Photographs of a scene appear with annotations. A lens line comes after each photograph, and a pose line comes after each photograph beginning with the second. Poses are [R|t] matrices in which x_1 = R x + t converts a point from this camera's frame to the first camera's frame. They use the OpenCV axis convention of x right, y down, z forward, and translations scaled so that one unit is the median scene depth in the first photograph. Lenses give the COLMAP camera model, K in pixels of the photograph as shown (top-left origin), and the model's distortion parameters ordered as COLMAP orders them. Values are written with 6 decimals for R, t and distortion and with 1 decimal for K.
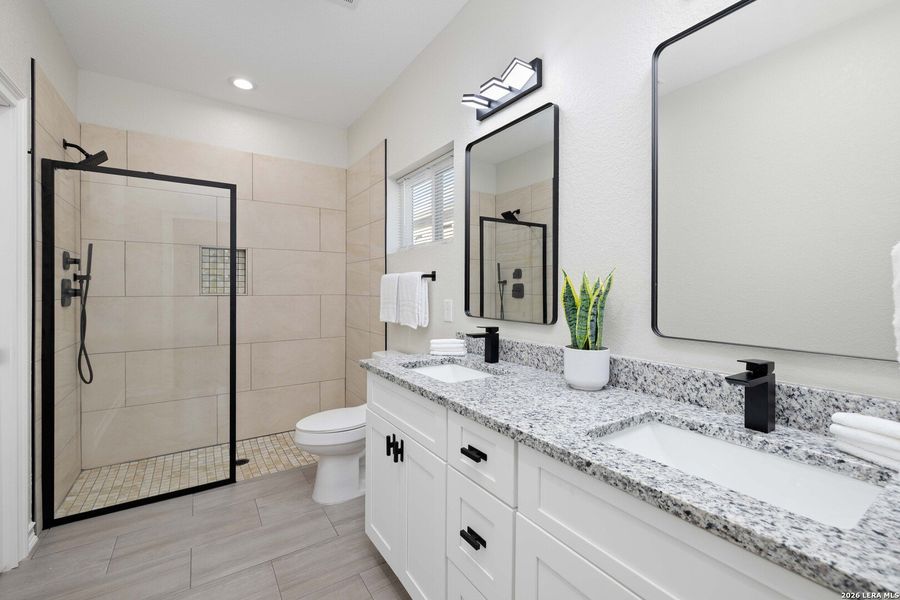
lens RADIAL K [[385.1, 0, 448.0], [0, 385.1, 286.9], [0, 0, 1]] dist [0.000512, -0.000102]
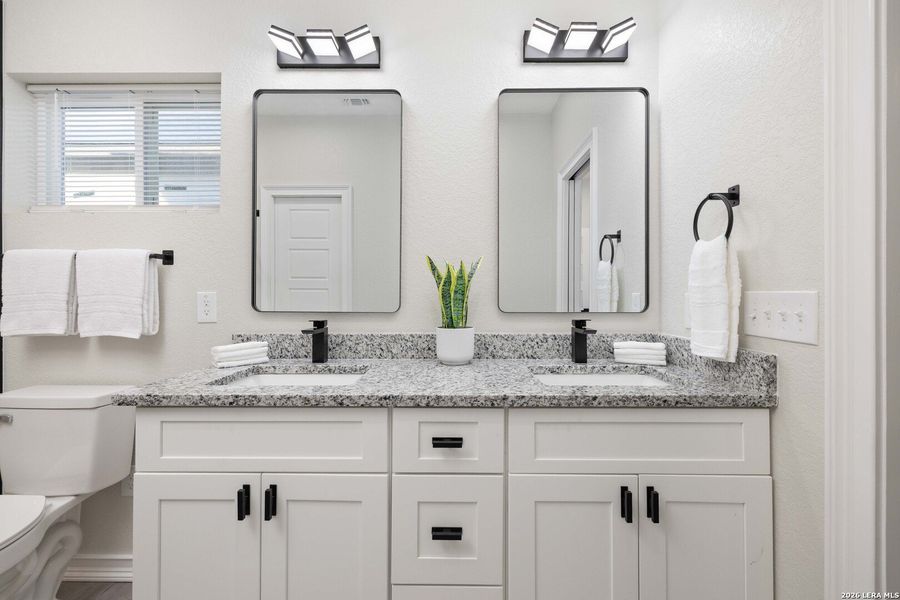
lens RADIAL K [[383.2, 0, 449.2], [0, 383.2, 294.6], [0, 0, 1]] dist [-0.007501, -0.000155]
pose [[0.555179, 0.001414, 0.831730, -0.609058], [-0.003858, 0.999992, 0.000875, 0.065165], [-0.831722, -0.003694, 0.555180, 0.421403]]
